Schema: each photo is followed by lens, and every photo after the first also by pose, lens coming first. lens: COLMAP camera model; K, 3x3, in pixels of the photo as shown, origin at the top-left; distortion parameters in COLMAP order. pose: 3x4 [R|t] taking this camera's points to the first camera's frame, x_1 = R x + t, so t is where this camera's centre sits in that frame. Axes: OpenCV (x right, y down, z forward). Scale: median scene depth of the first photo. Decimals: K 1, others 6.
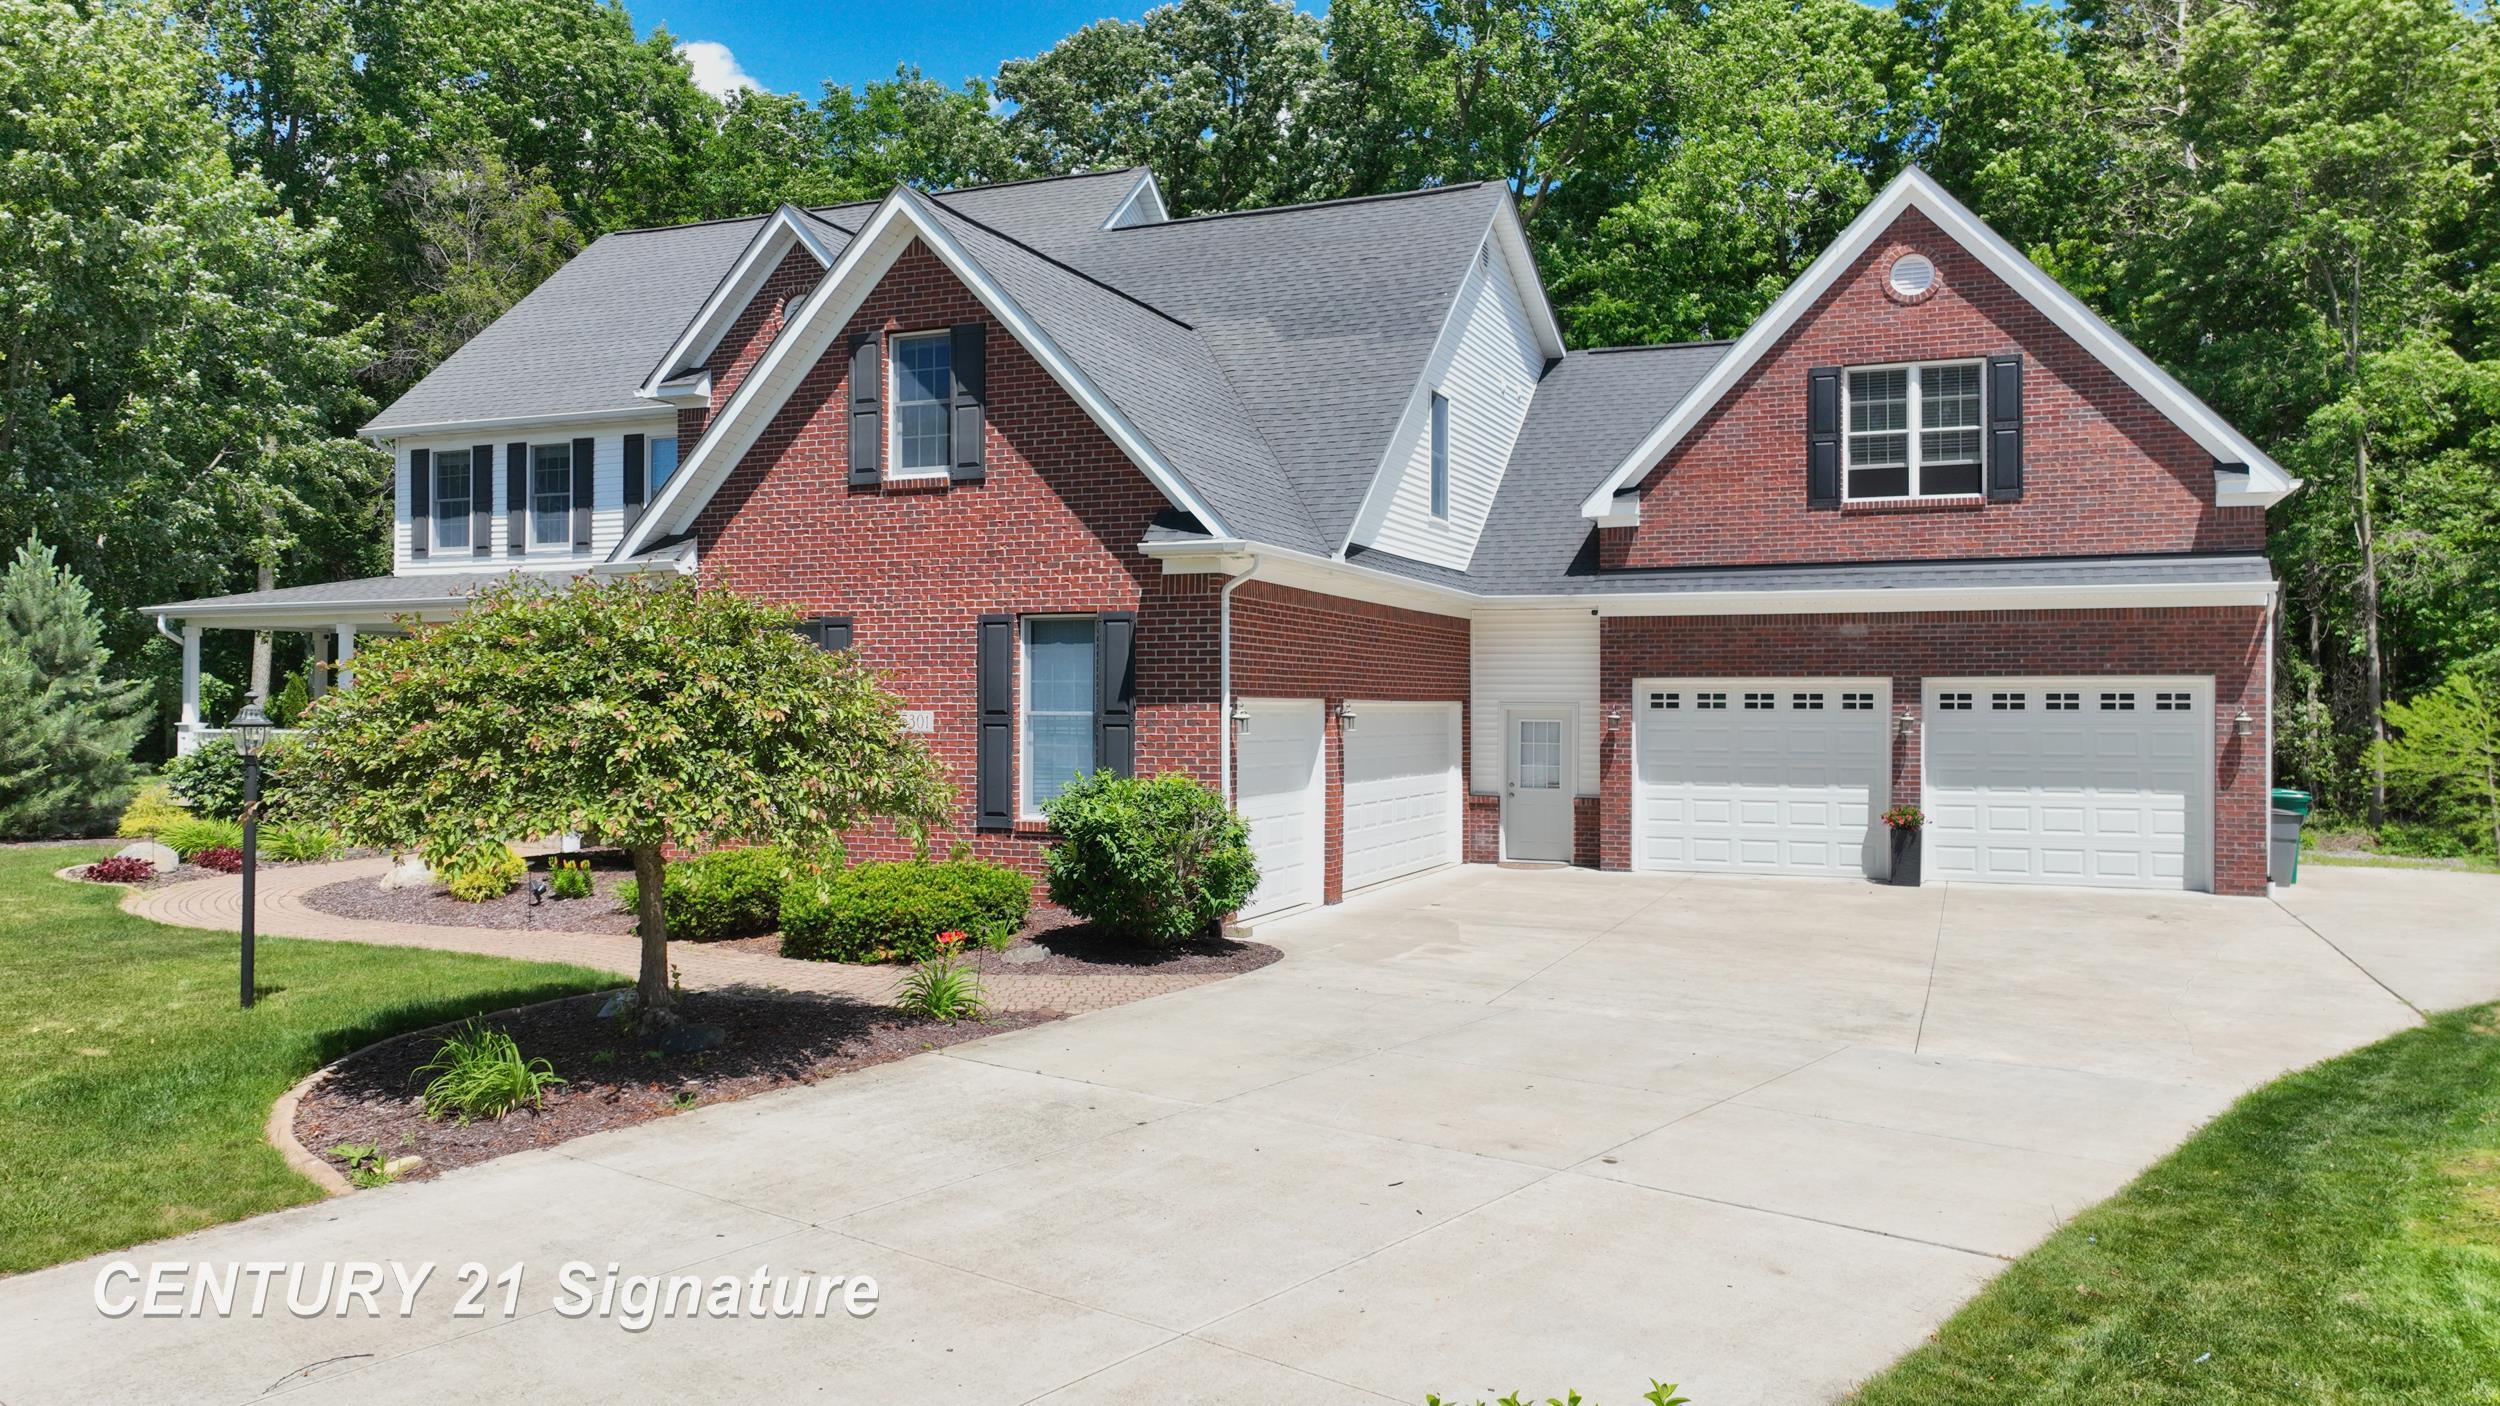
lens RADIAL K [[1762.4, 0, 1247.9], [0, 1762.4, 705.2], [0, 0, 1]] dist [0.004509, 0.013763]
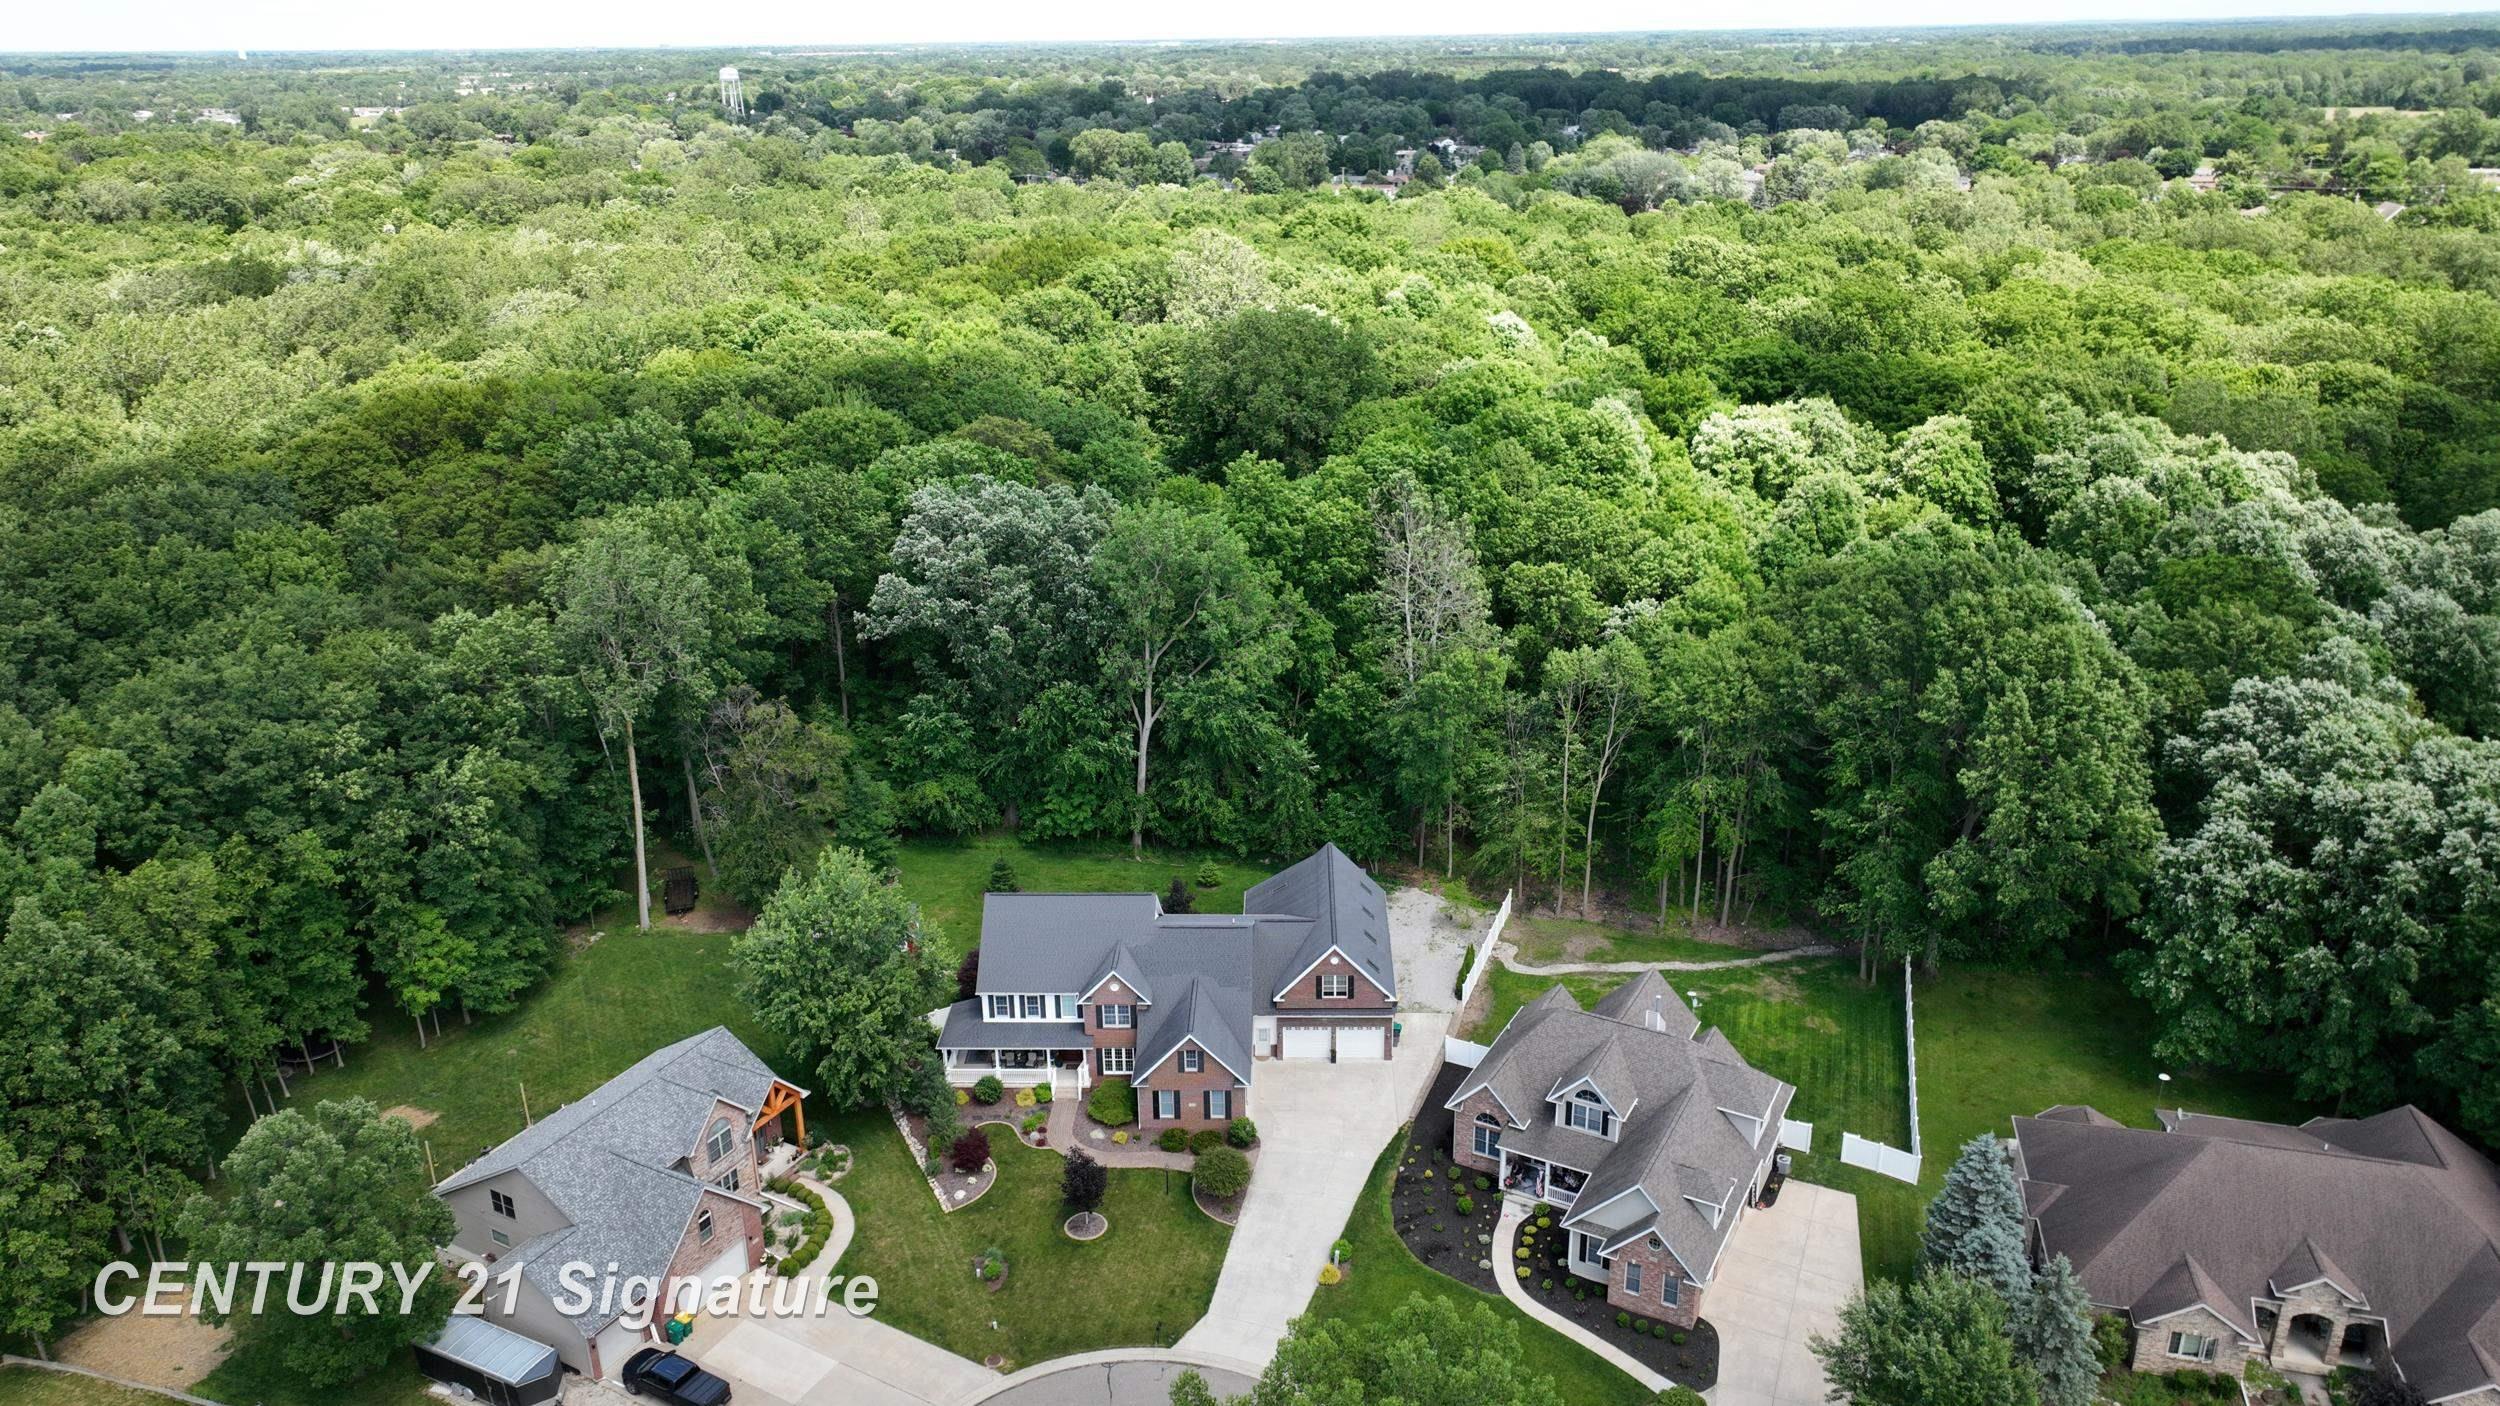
lens RADIAL K [[1762.4, 0, 1254.2], [0, 1762.4, 702.7], [0, 0, 1]] dist [0.004509, 0.013763]
pose [[0.932774, -0.142798, 0.330969, -1.507447], [0.014335, 0.932153, 0.361781, -2.916584], [-0.360176, -0.332716, 0.871535, -3.302422]]
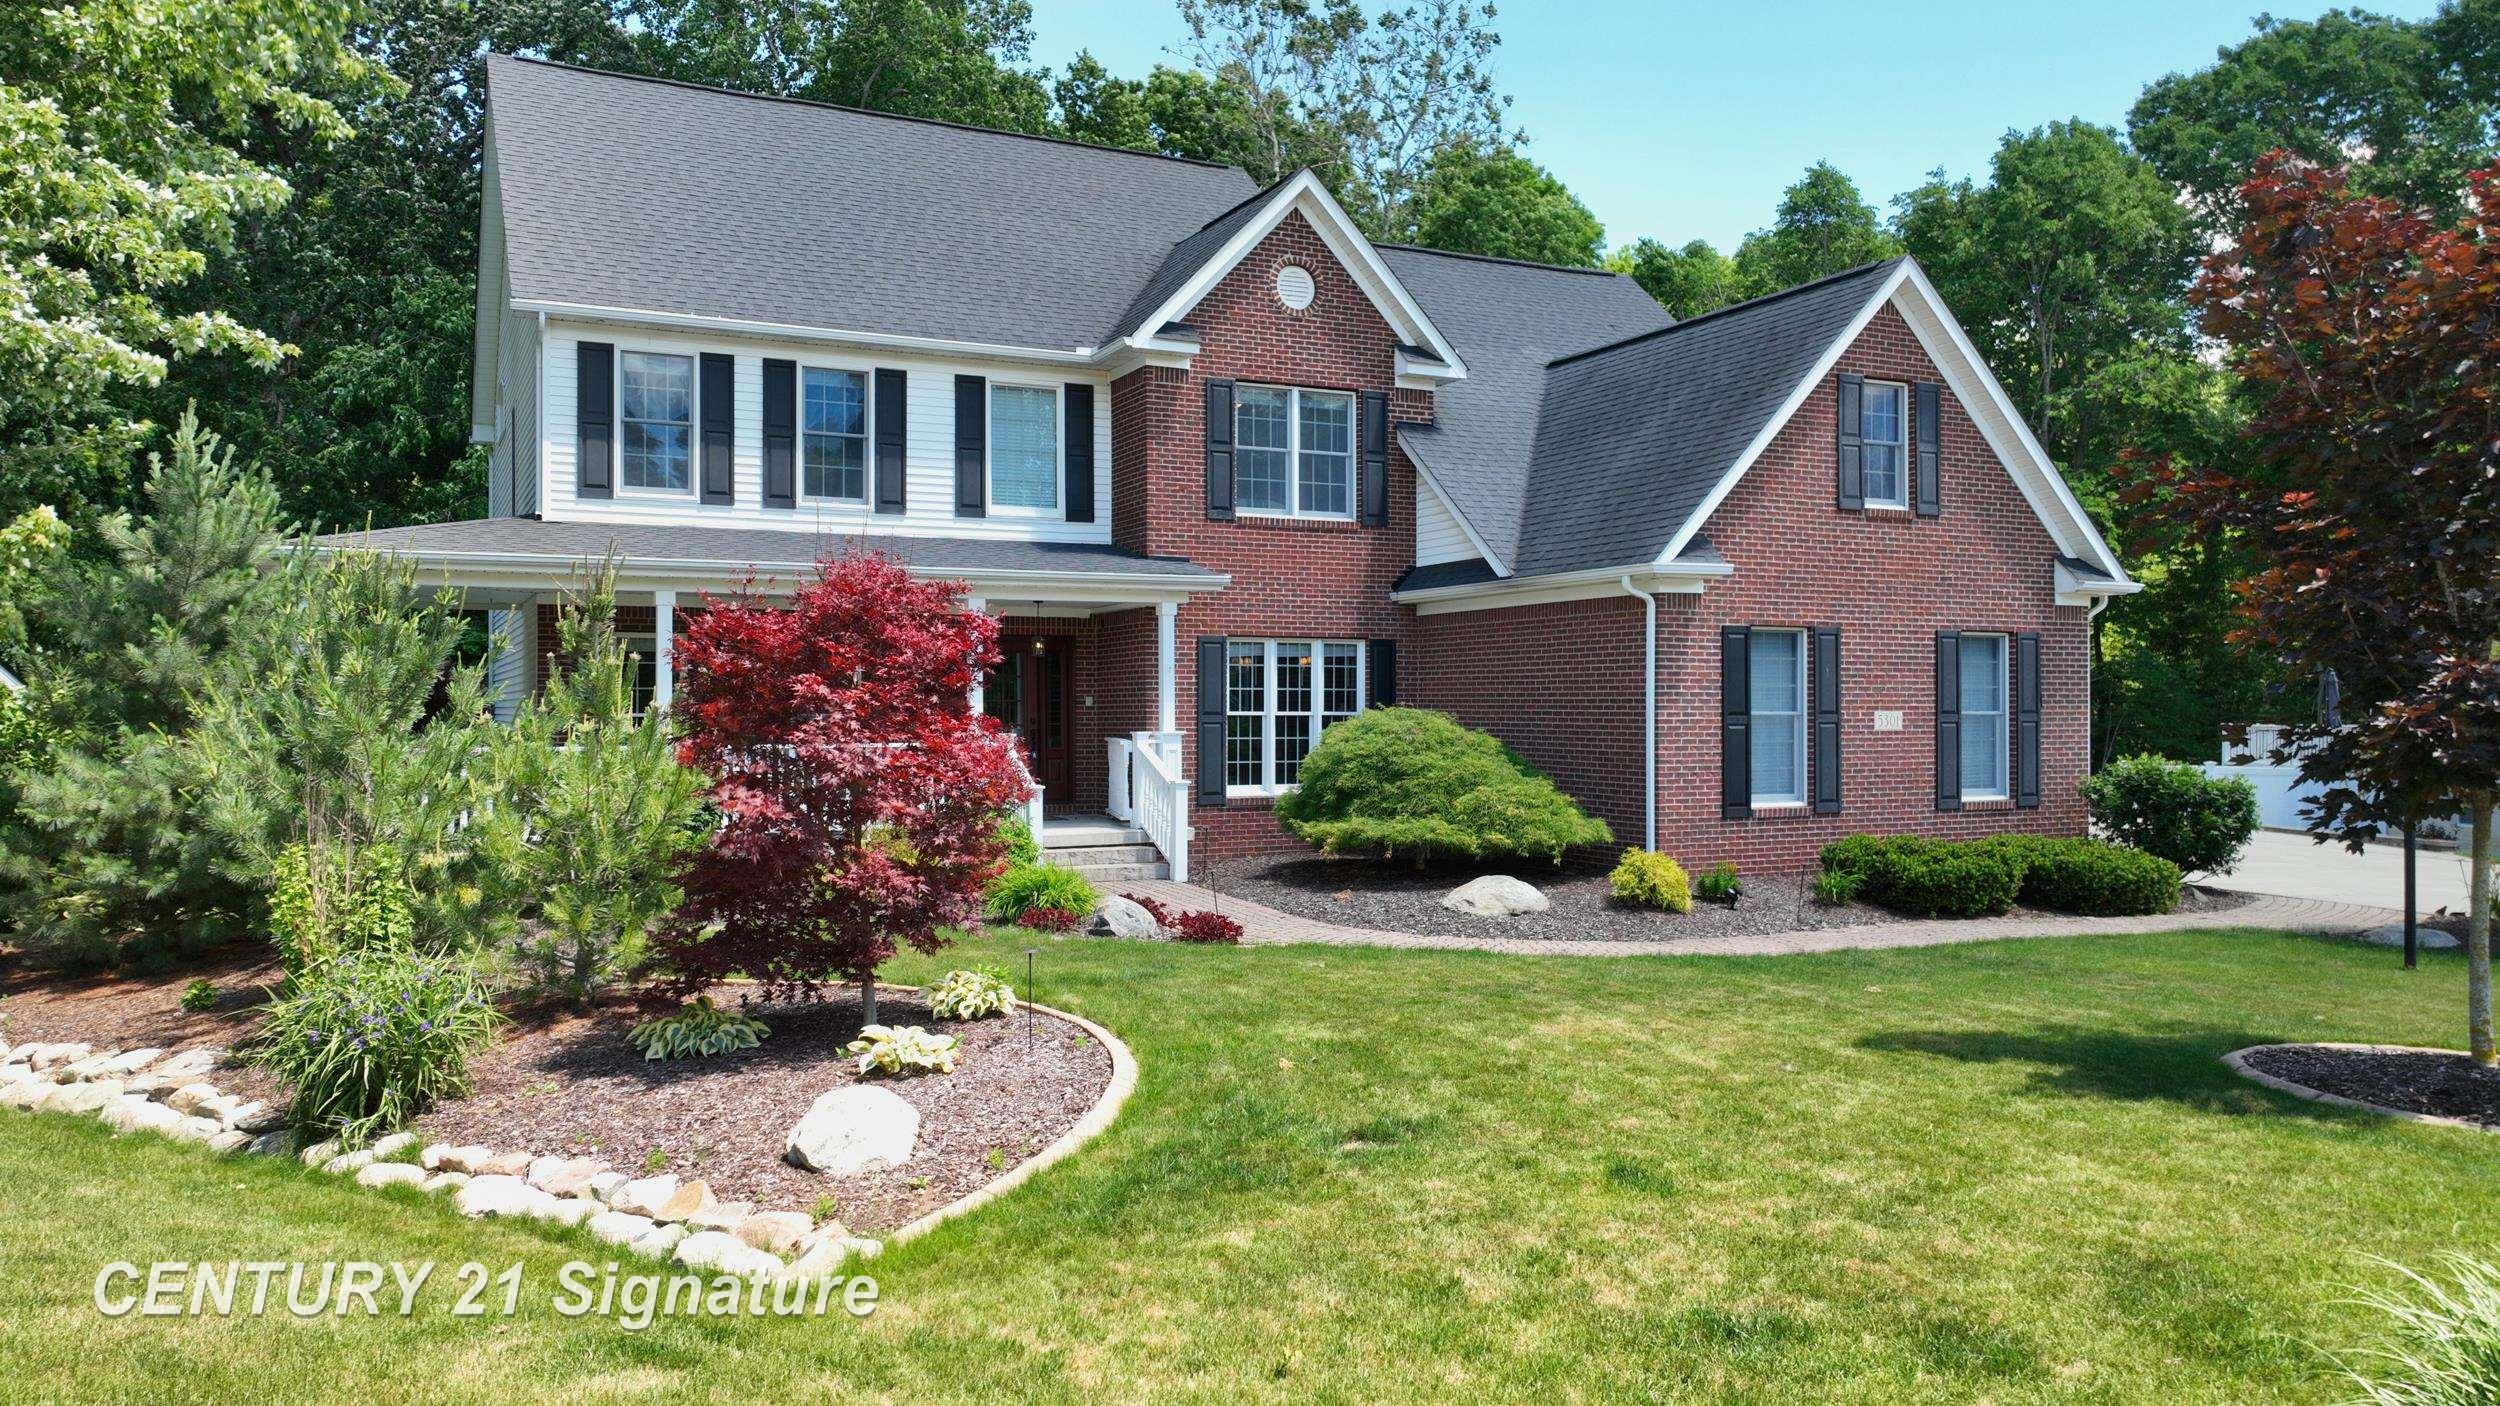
lens RADIAL K [[1762.4, 0, 1246.3], [0, 1762.4, 685.9], [0, 0, 1]] dist [0.004509, 0.013763]
pose [[0.658699, 0.005859, 0.752384, -1.085370], [0.001345, 0.999959, -0.008965, -0.002942], [-0.752406, 0.006917, 0.658664, 0.455411]]
